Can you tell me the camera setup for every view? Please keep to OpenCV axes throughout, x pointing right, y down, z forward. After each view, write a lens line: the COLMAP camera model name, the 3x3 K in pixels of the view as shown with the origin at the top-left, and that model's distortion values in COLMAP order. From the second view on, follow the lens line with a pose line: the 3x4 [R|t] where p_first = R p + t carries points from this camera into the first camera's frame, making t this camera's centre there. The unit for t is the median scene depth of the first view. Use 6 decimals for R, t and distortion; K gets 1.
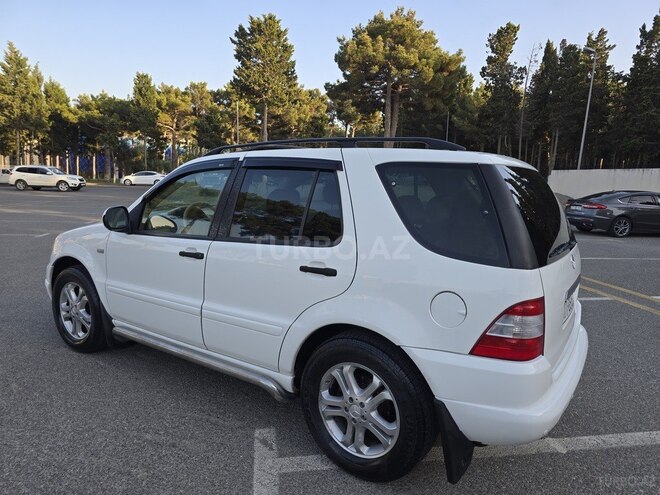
lens RADIAL K [[439.5, 0, 333.8], [0, 439.5, 246.8], [0, 0, 1]] dist [0.060841, -0.052714]
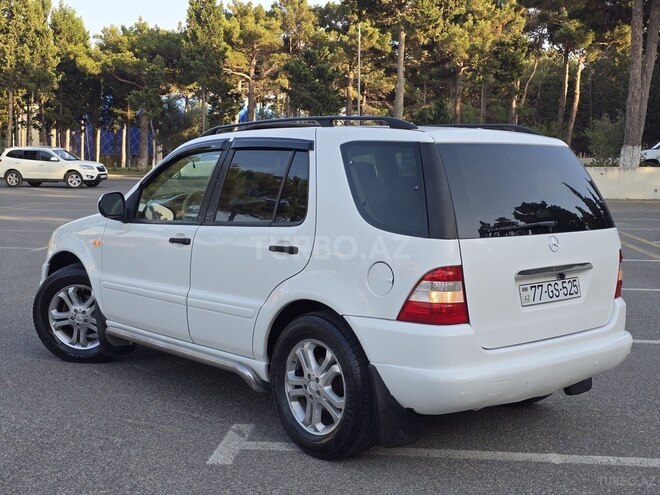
lens RADIAL K [[852.3, 0, 343.9], [0, 852.3, 245.9], [0, 0, 1]] dist [0.199080, -0.580846]
pose [[0.971047, 0.004488, -0.238848, 0.036213], [-0.017219, 0.998538, -0.051242, 0.009208], [0.238269, 0.053871, 0.969704, -0.055277]]
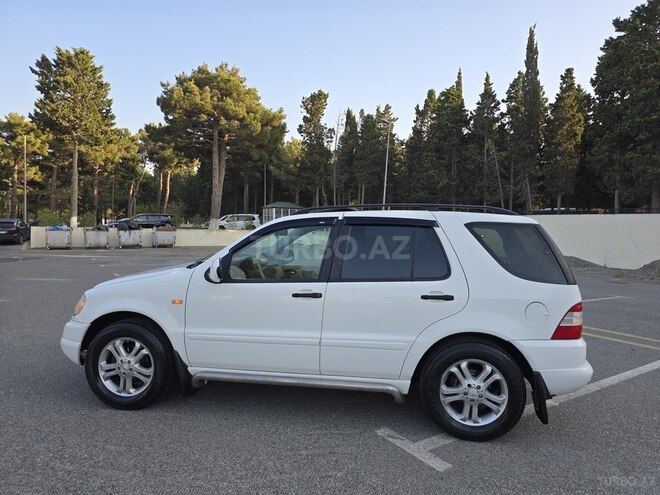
lens RADIAL K [[439.5, 0, 333.8], [0, 439.5, 246.8], [0, 0, 1]] dist [0.060841, -0.052714]
pose [[0.910426, -0.025952, 0.412857, -0.058833], [0.066533, 0.994223, -0.084220, -0.000658], [-0.408286, 0.104145, 0.906894, -0.010742]]
